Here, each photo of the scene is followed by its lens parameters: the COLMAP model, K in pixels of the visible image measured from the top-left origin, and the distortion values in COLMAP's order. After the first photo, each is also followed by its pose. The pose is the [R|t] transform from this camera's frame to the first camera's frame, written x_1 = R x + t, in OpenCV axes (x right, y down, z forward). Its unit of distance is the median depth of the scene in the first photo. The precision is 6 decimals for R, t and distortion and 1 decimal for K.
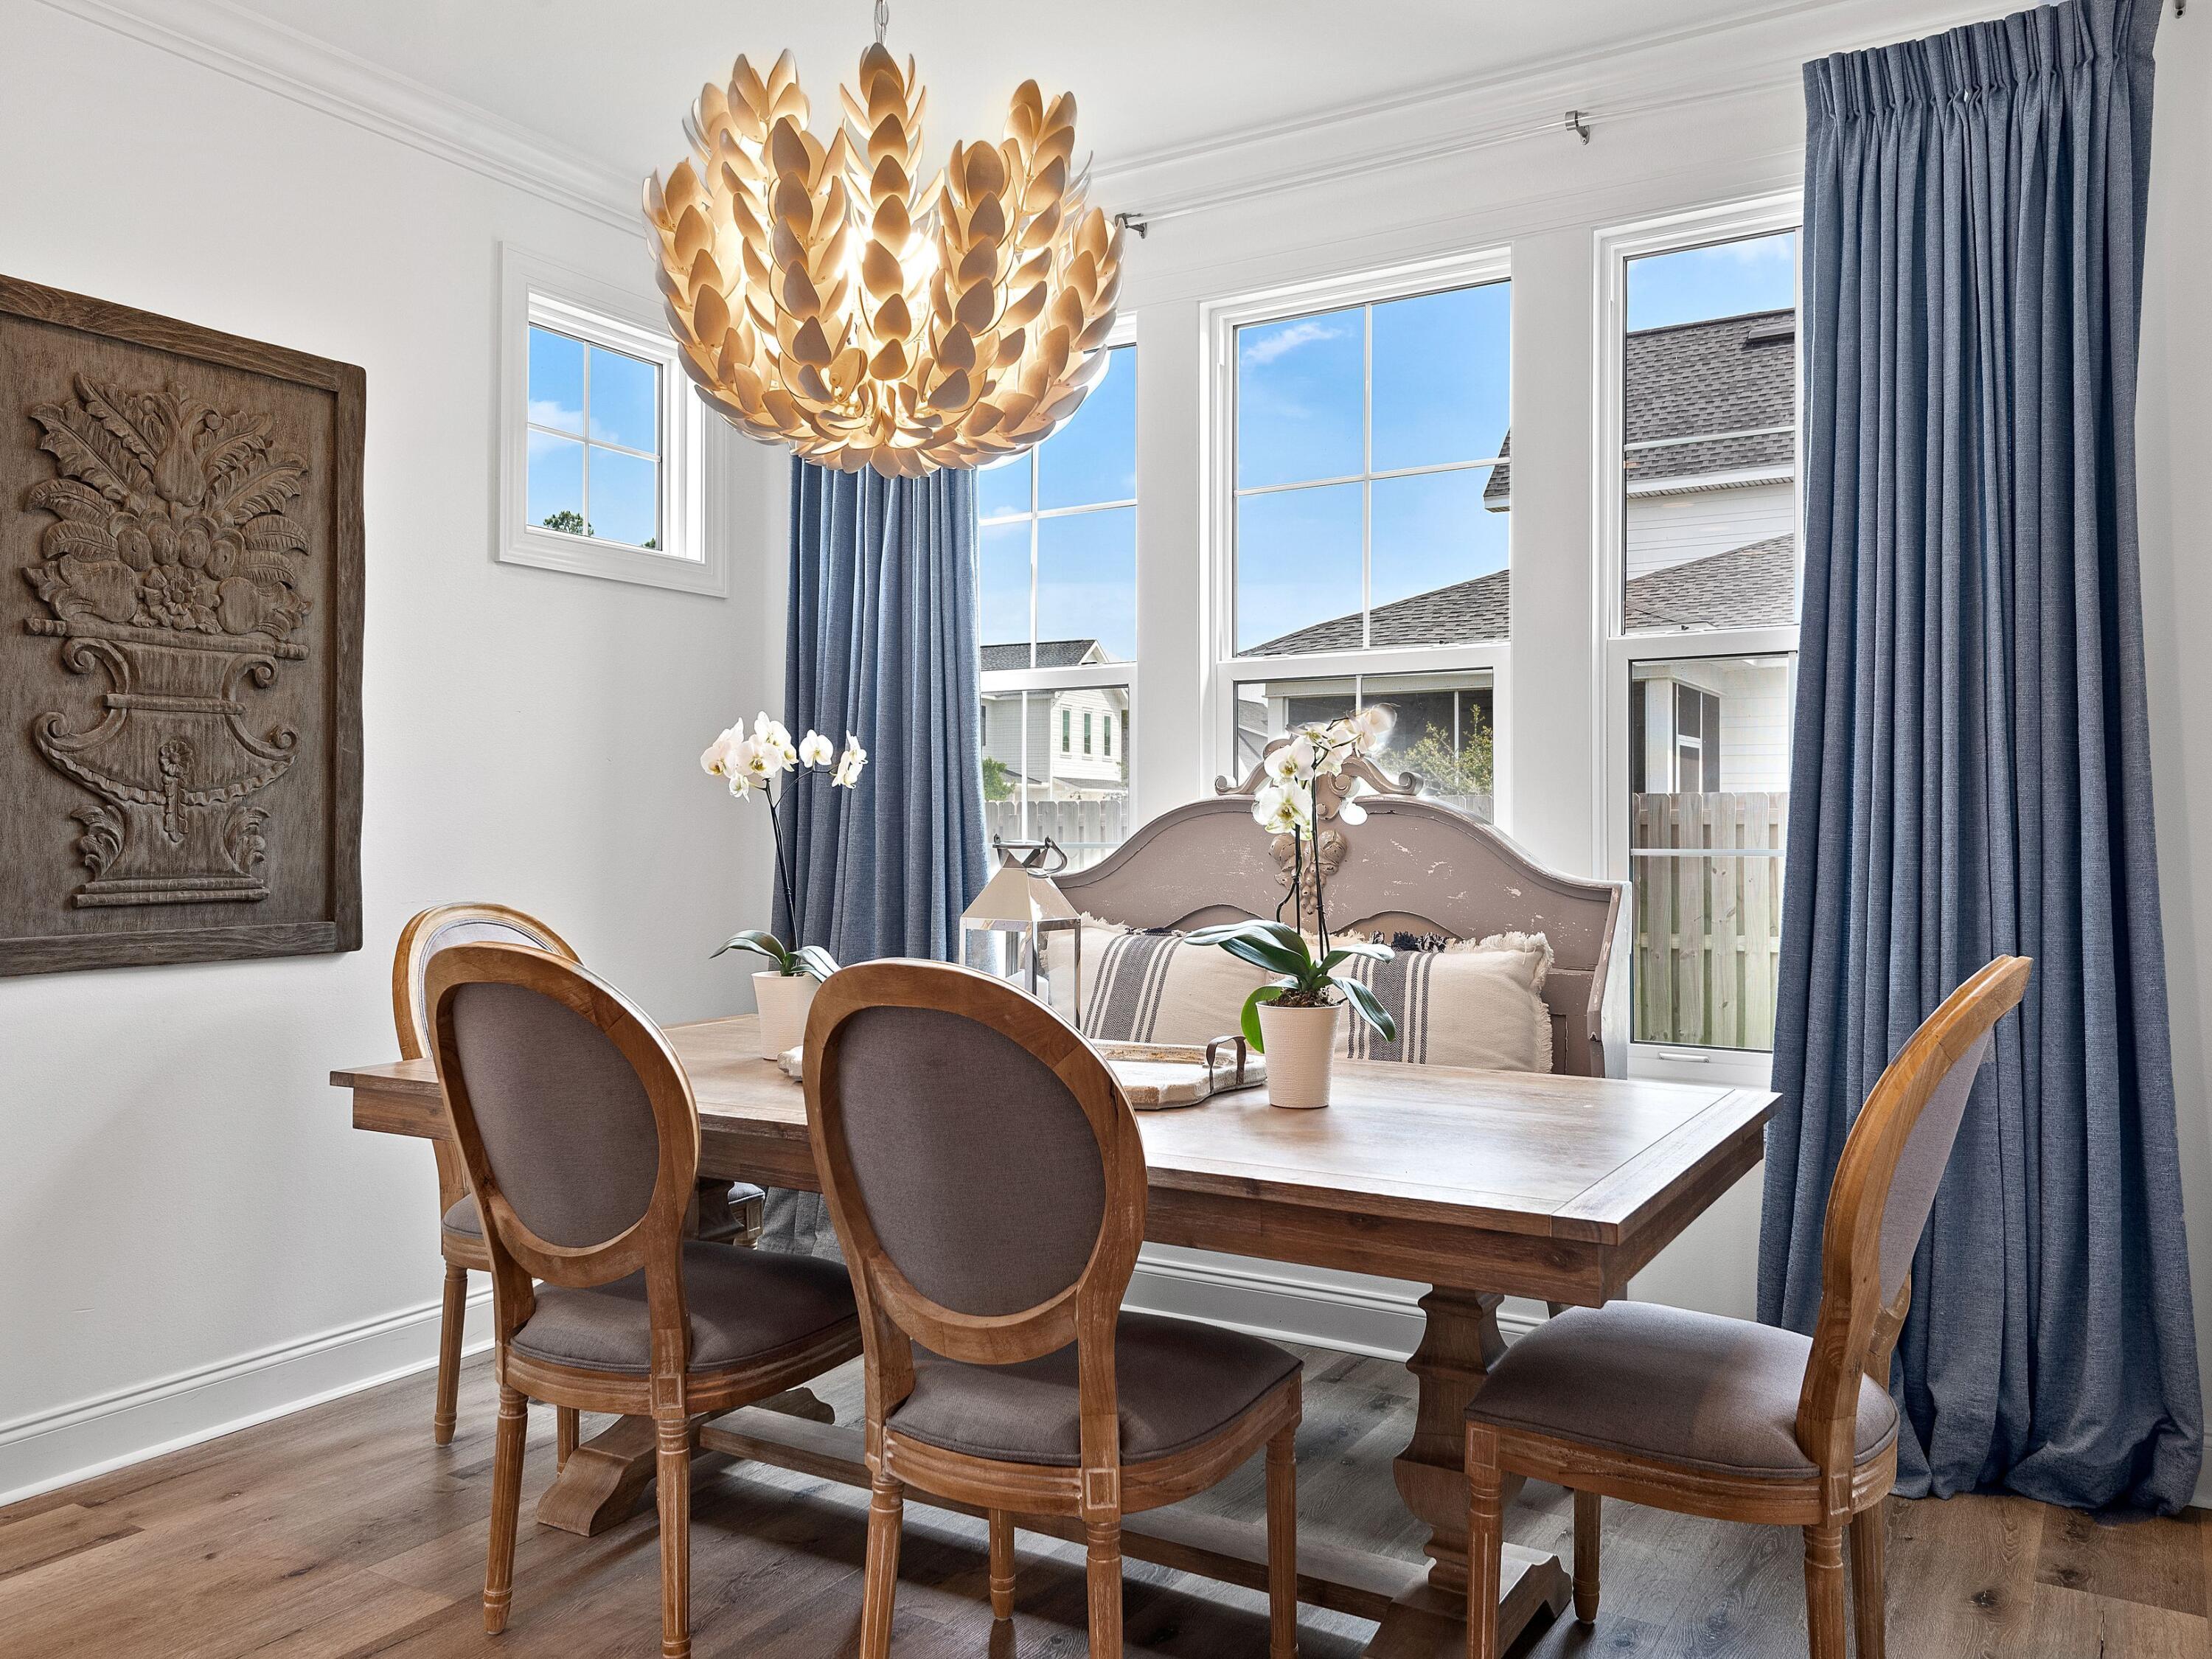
lens RADIAL K [[1674.3, 0, 1110.8], [0, 1674.3, 817.1], [0, 0, 1]] dist [0.050050, -0.054250]
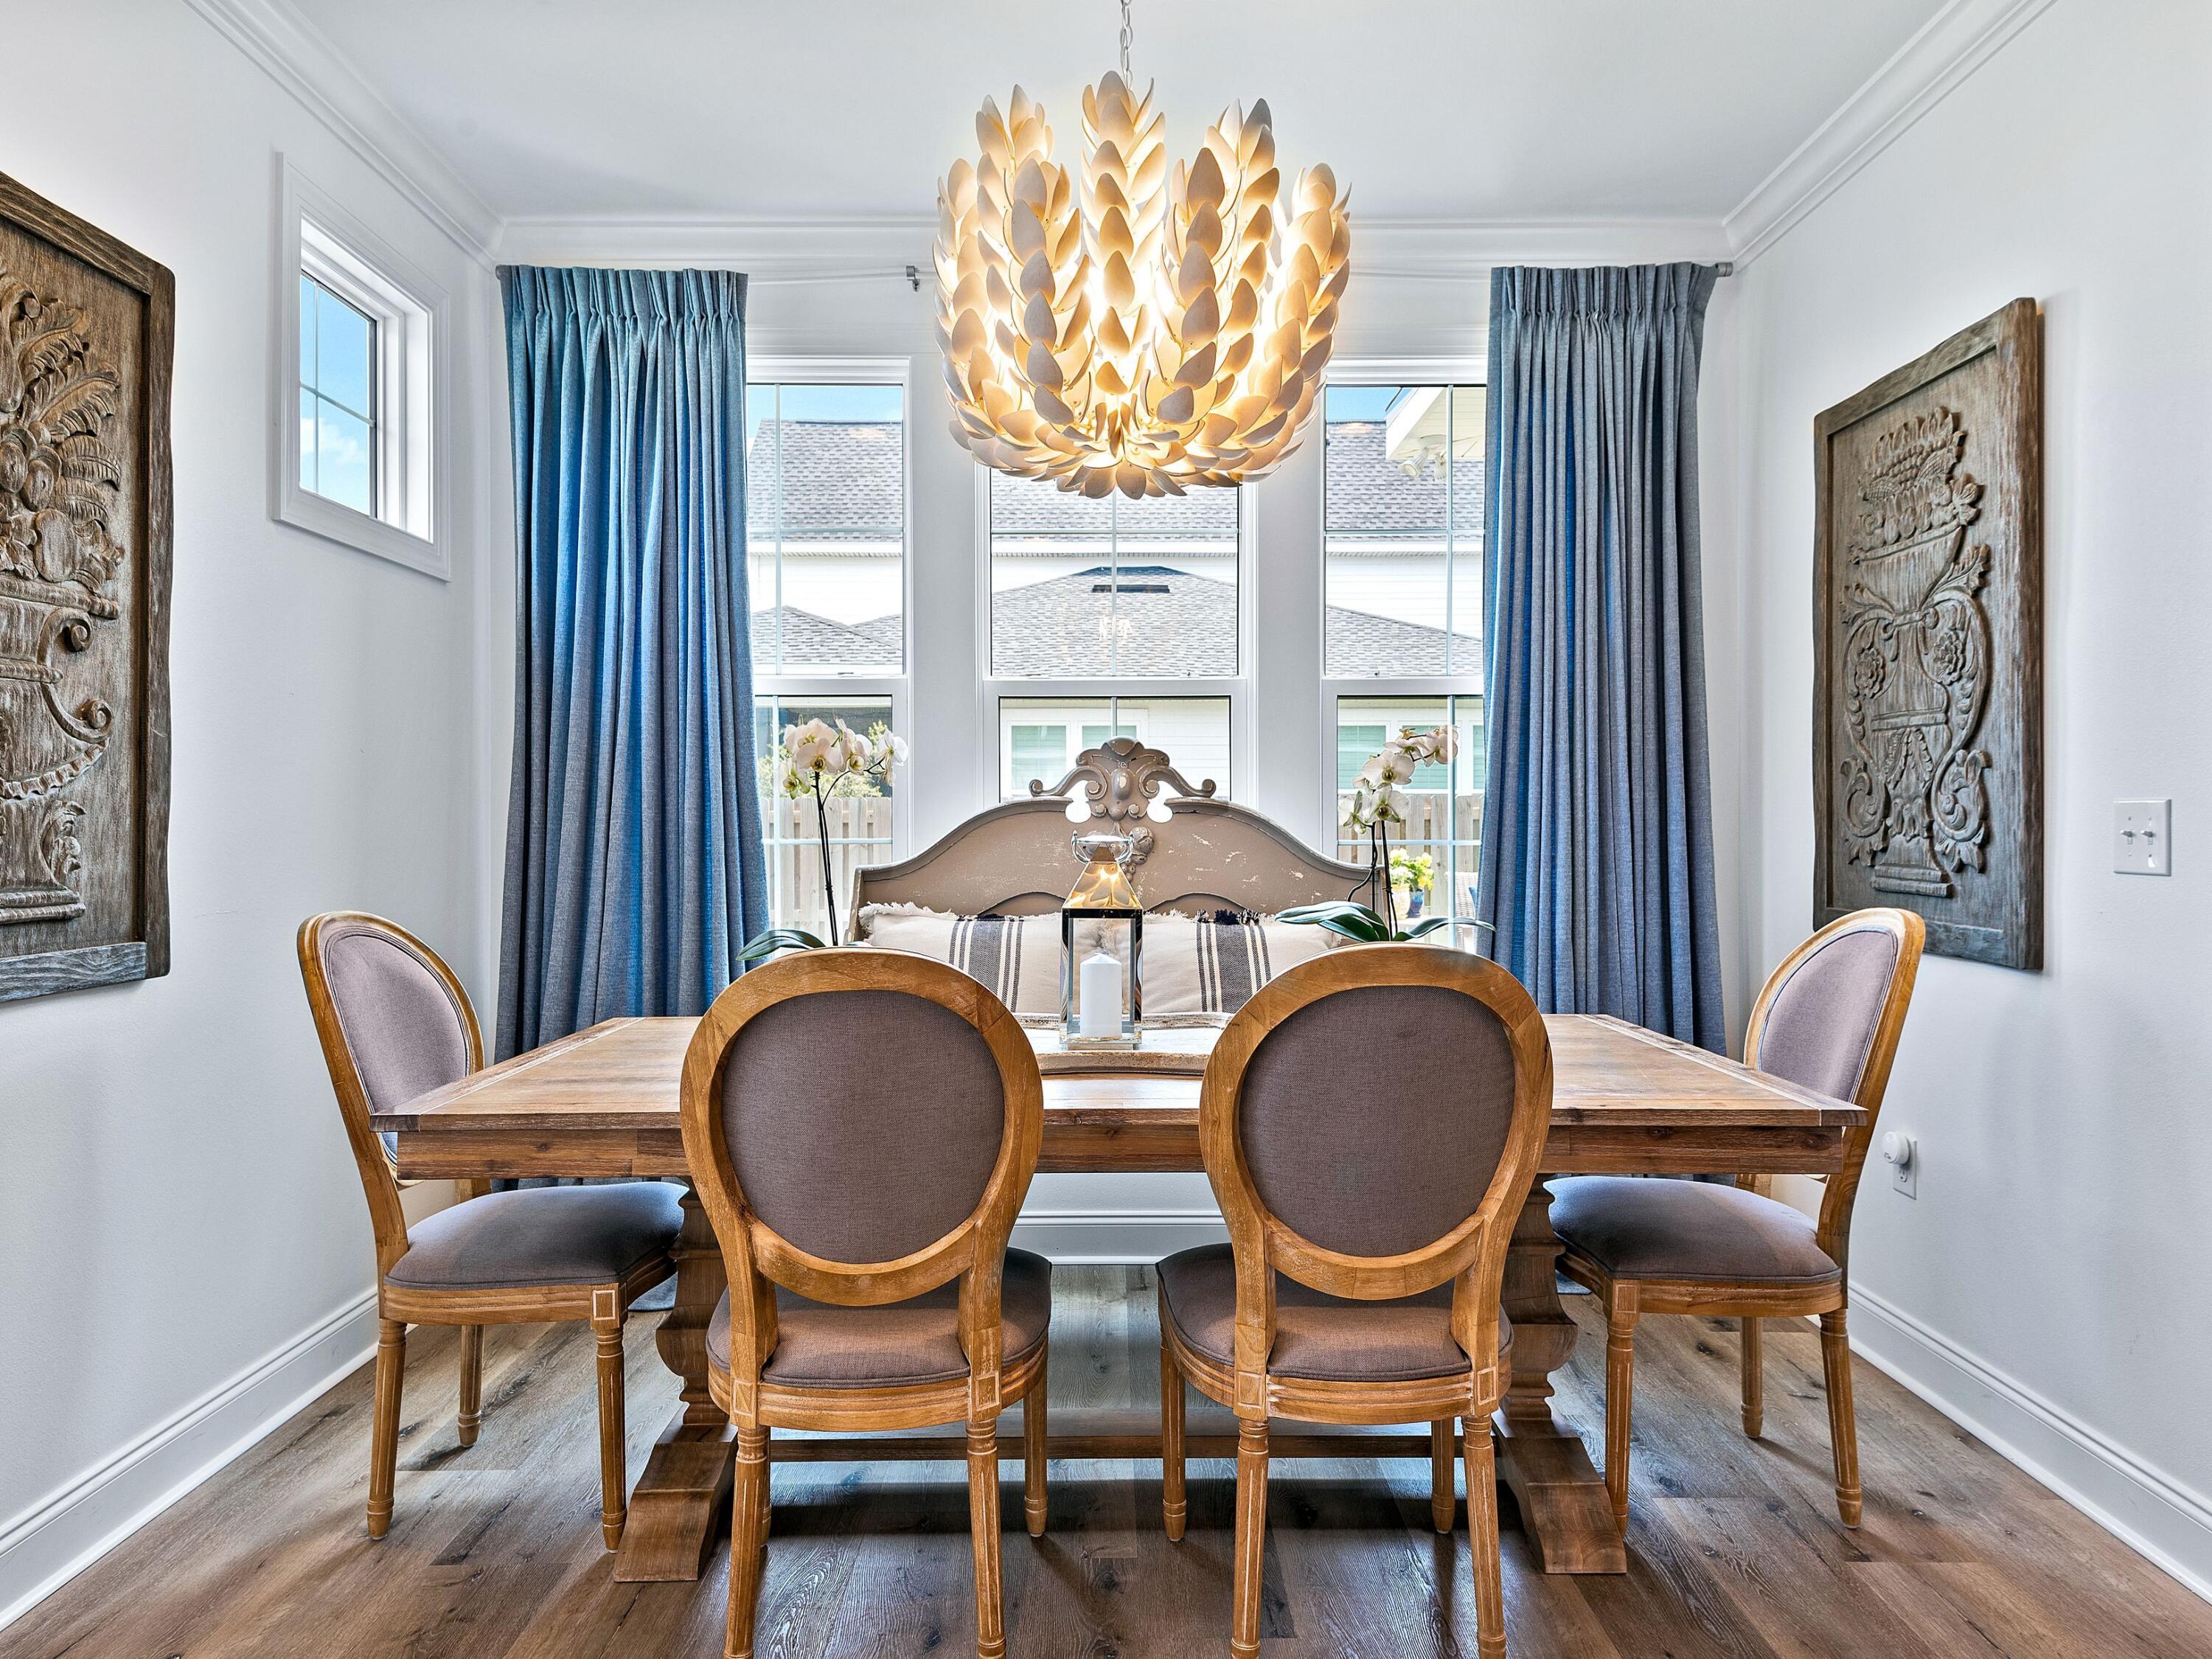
lens RADIAL K [[1404.6, 0, 1104.7], [0, 1404.6, 818.6], [0, 0, 1]] dist [0.053306, -0.037702]
pose [[0.853376, 0.000258, 0.521296, -0.451991], [-0.001323, 0.999998, 0.001670, 0.000553], [-0.521295, -0.002115, 0.853374, 0.177021]]
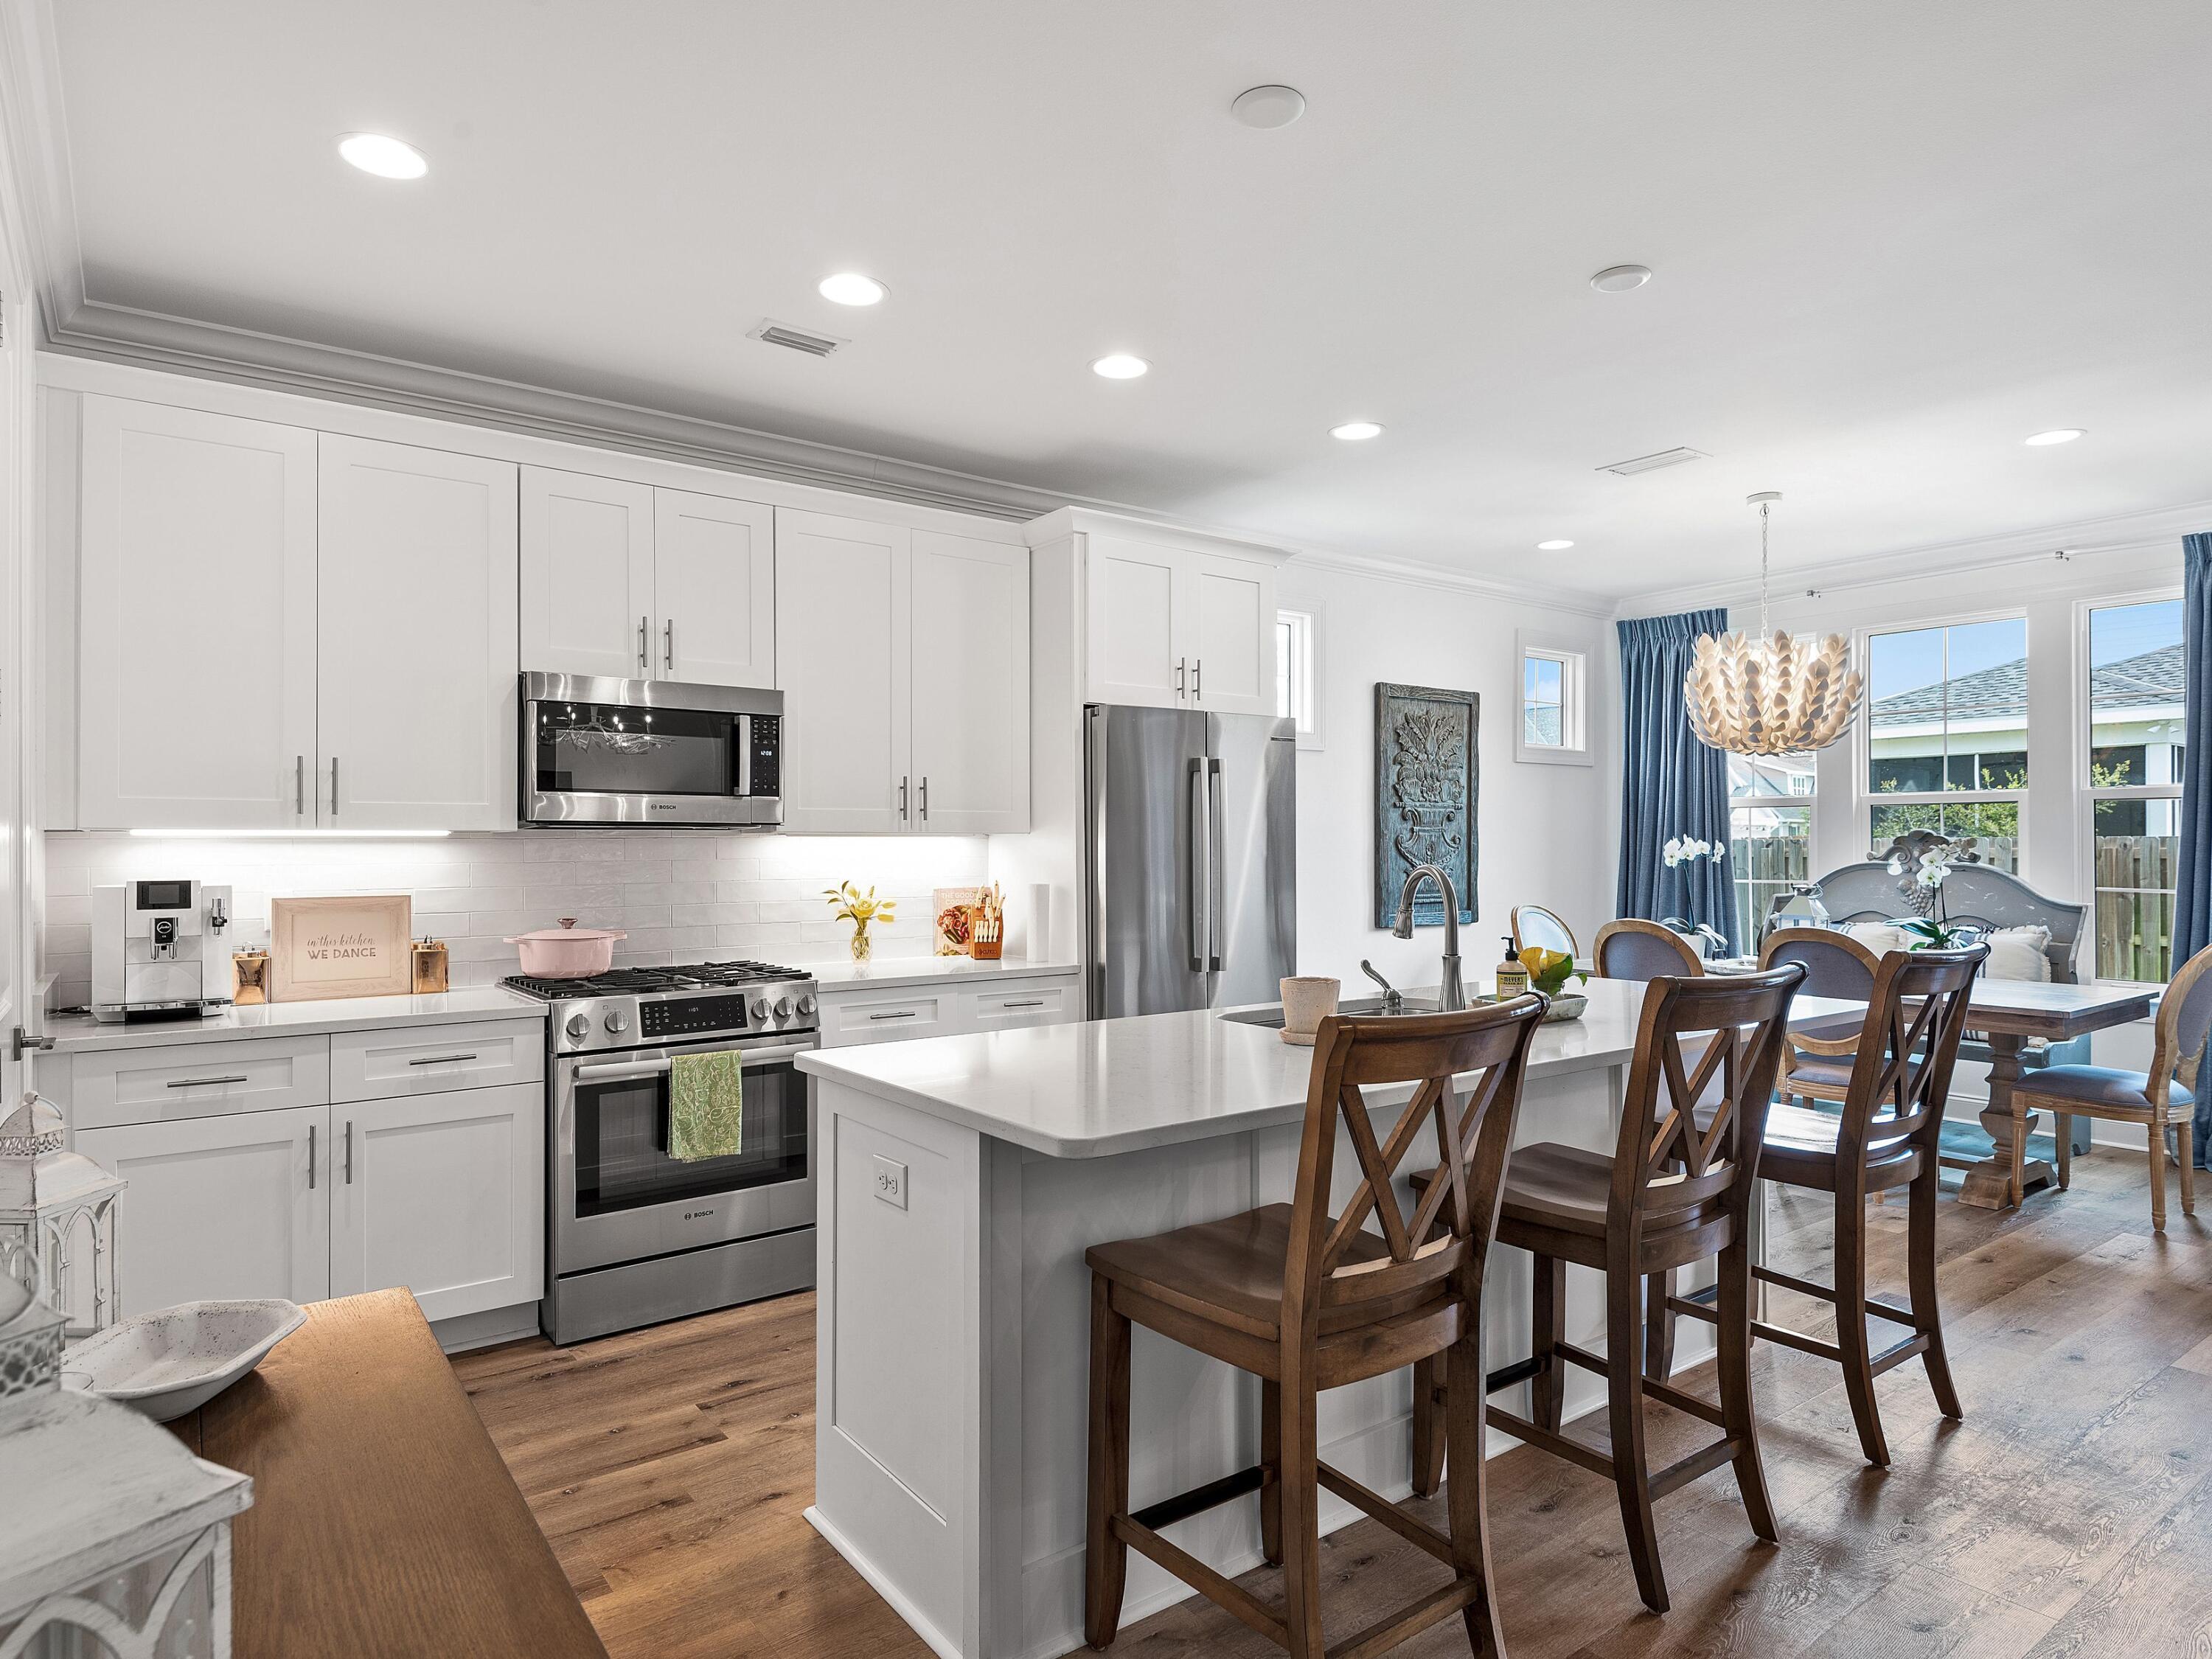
lens RADIAL K [[1276.4, 0, 1092.5], [0, 1276.4, 838.5], [0, 0, 1]] dist [0.031158, -0.034210]
pose [[0.923909, -0.003040, -0.382601, -0.263971], [0.003797, 0.999992, 0.001223, -0.055572], [0.382595, -0.002583, 0.923913, -1.077724]]
